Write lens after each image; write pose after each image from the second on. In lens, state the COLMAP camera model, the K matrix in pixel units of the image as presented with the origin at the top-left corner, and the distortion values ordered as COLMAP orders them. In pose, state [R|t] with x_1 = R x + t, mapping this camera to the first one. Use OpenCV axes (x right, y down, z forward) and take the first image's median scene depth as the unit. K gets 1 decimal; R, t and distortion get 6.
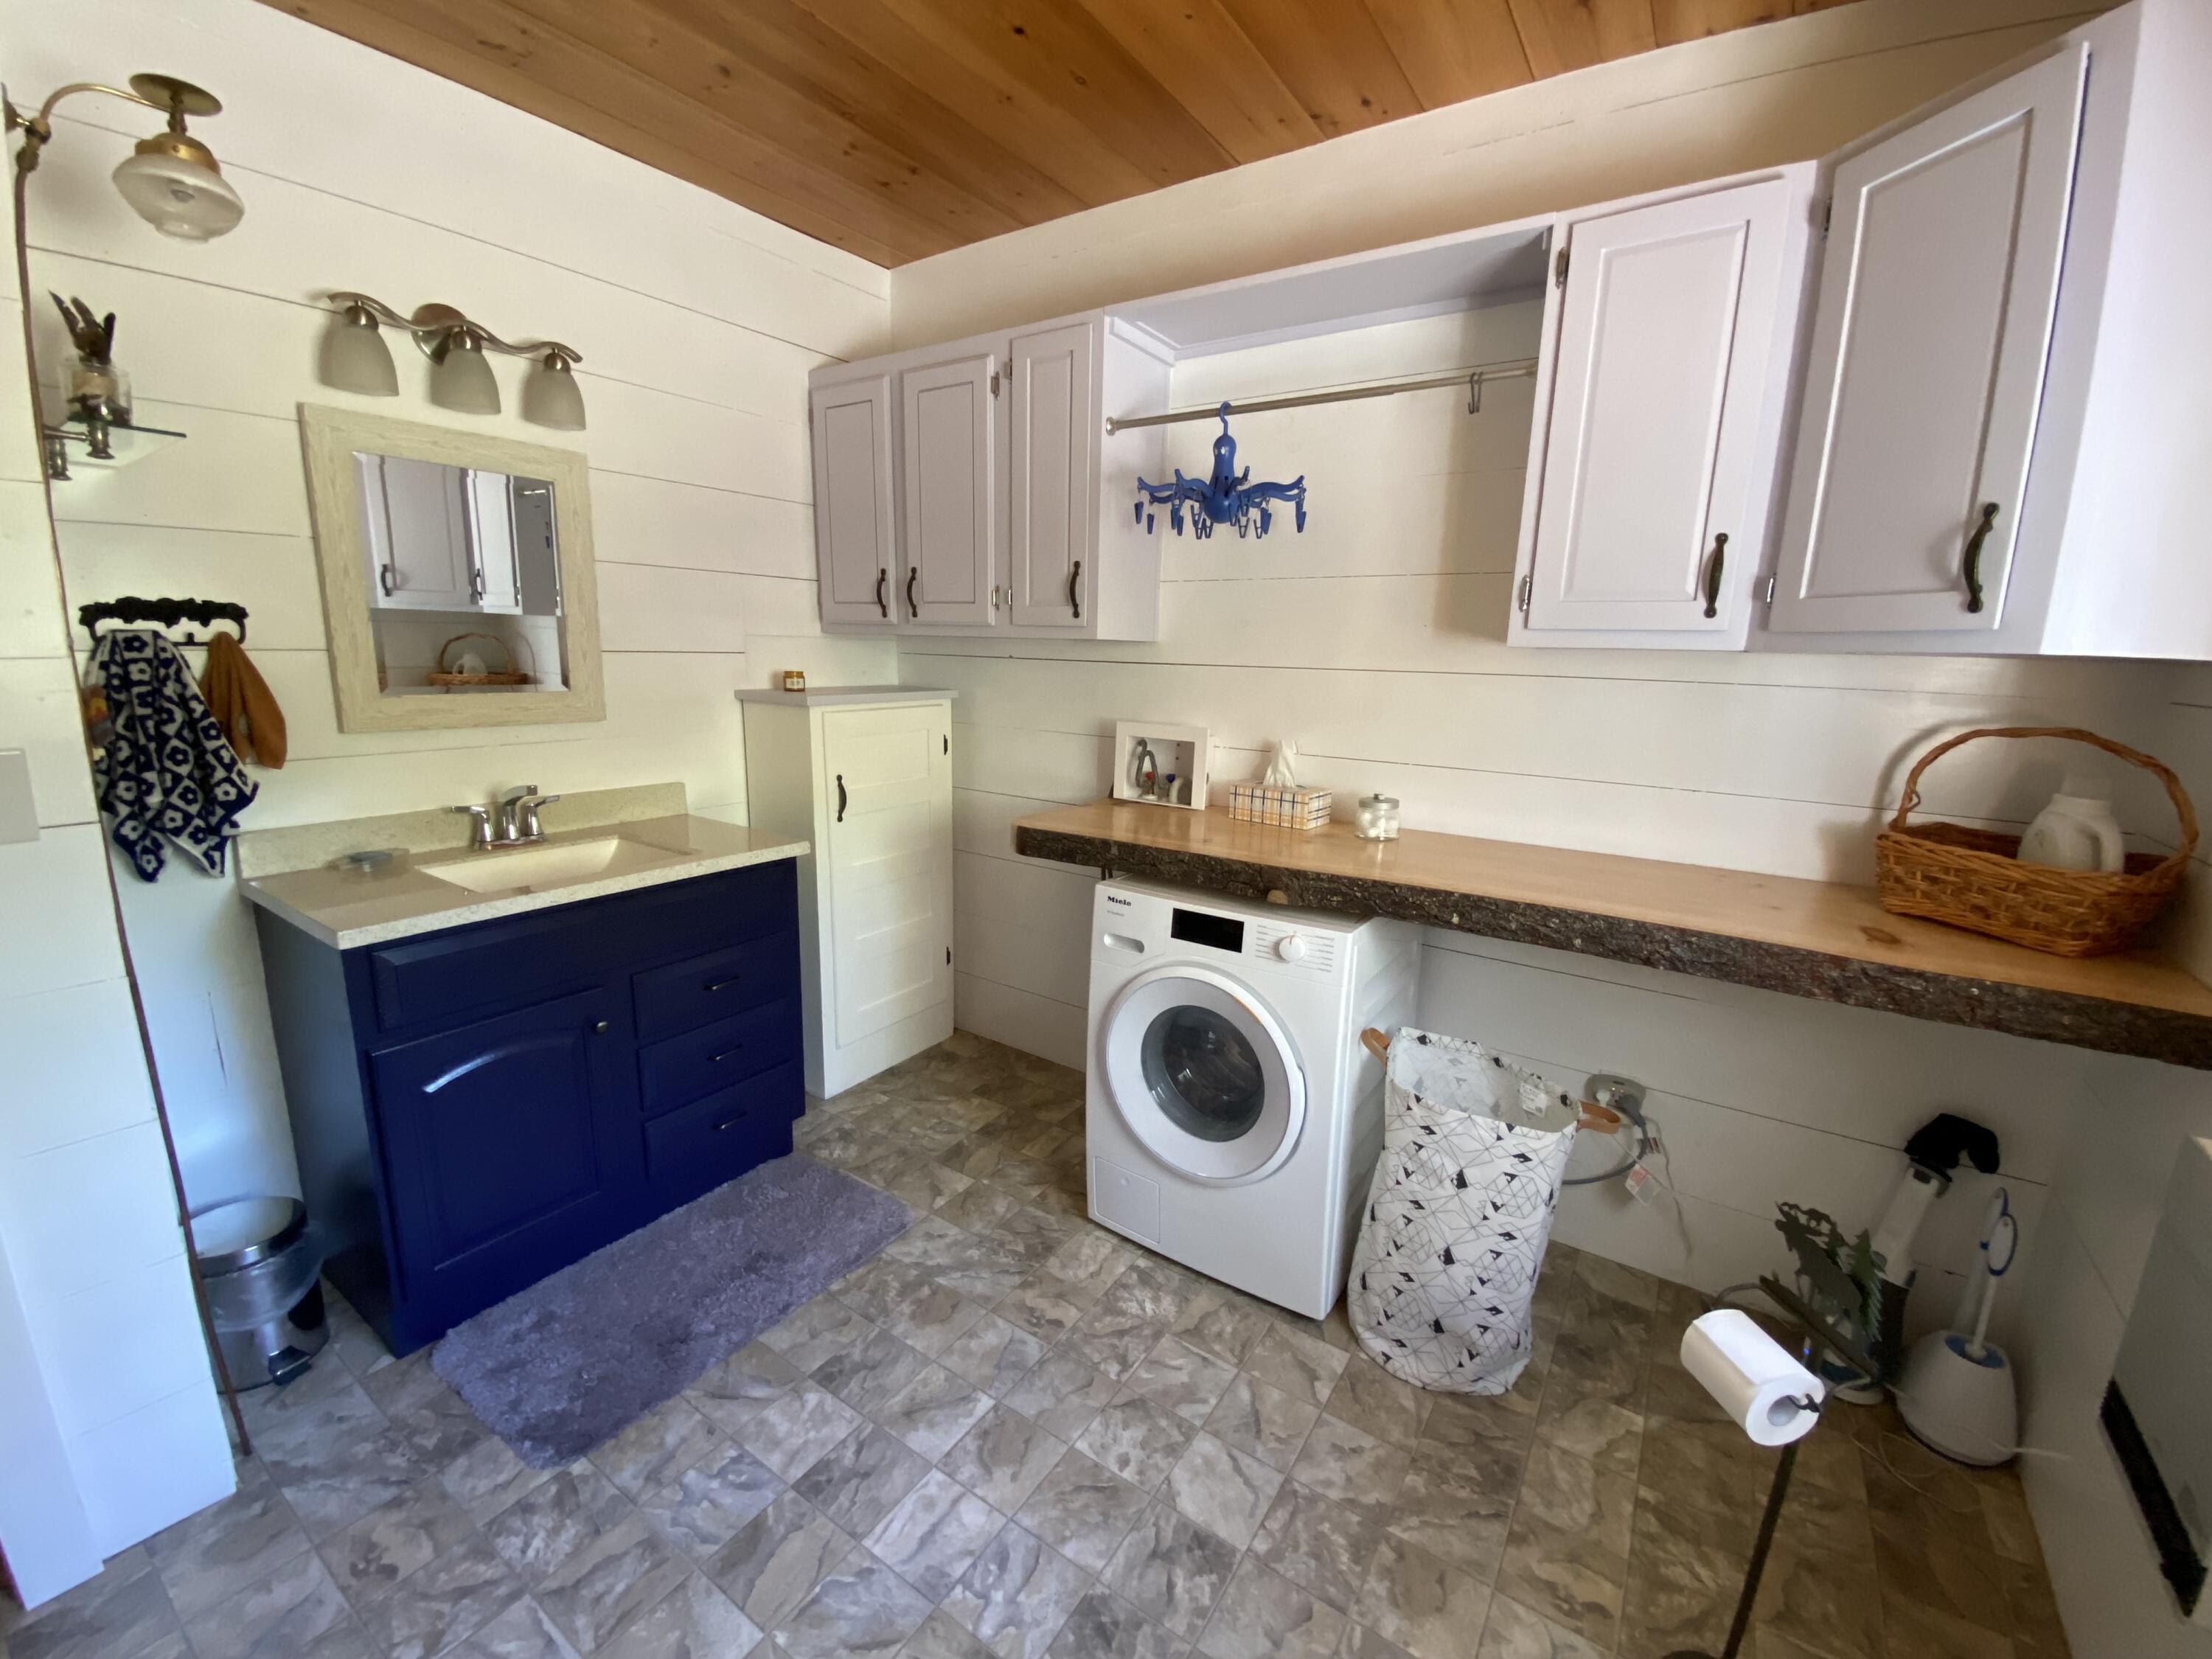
lens RADIAL K [[909.7, 0, 1107.5], [0, 909.7, 825.2], [0, 0, 1]] dist [0.035456, -0.024387]
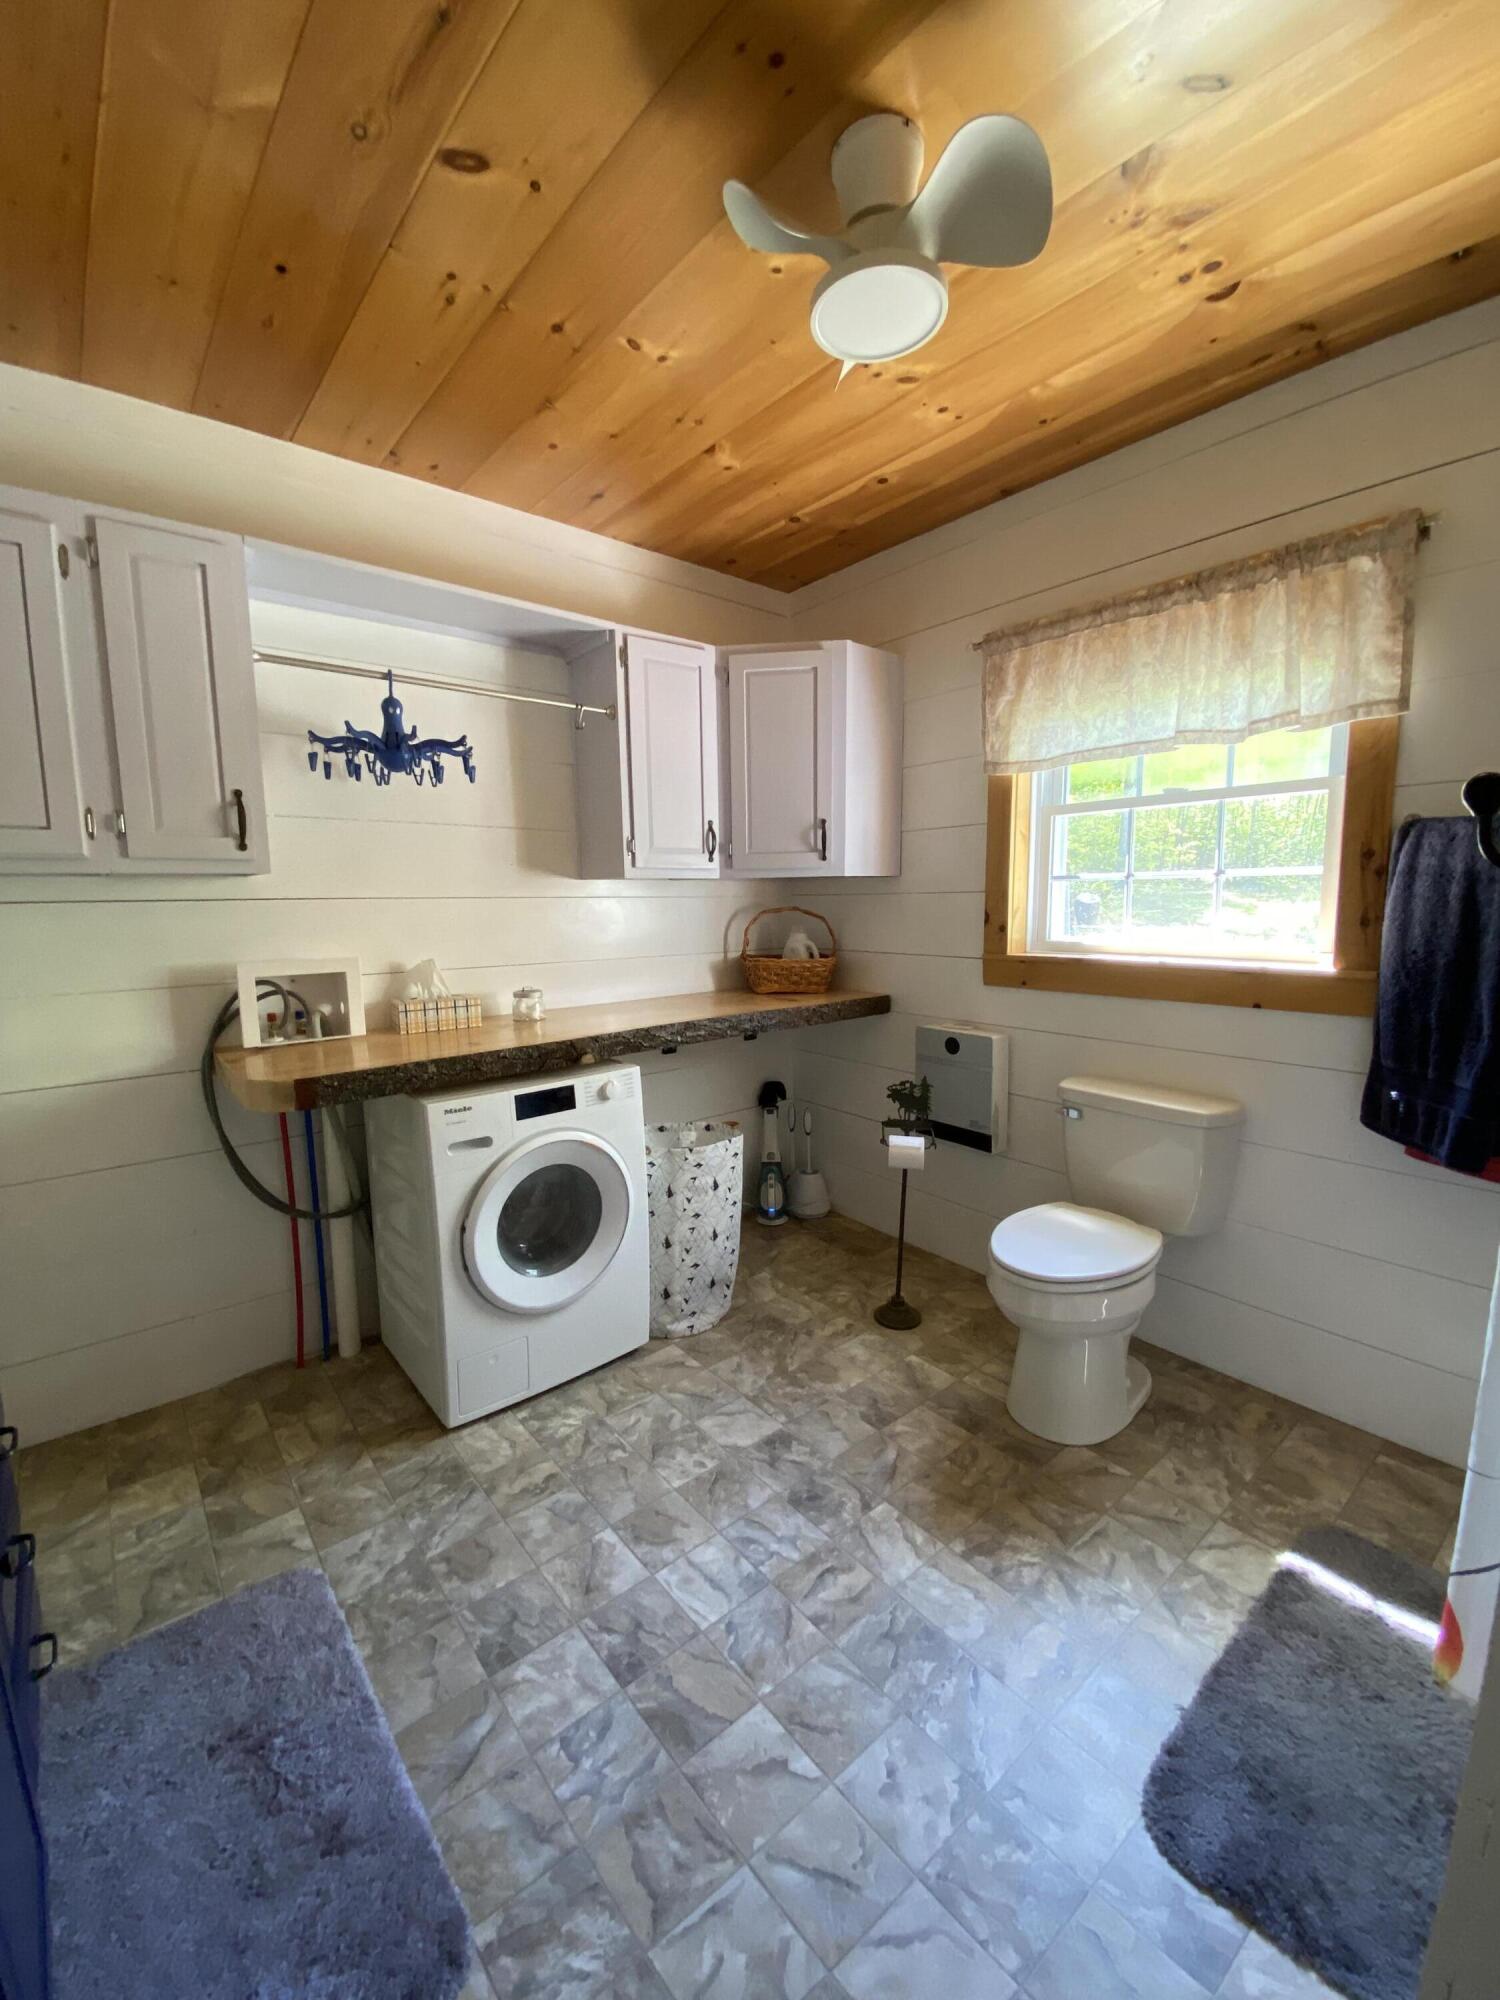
lens RADIAL K [[822.5, 0, 745.0], [0, 822.5, 999.5], [0, 0, 1]] dist [0.035456, -0.024387]
pose [[0.281665, -0.151548, 0.947469, -0.945956], [0.207328, 0.973734, 0.094114, -0.078860], [-0.936846, 0.169928, 0.305686, 0.404857]]
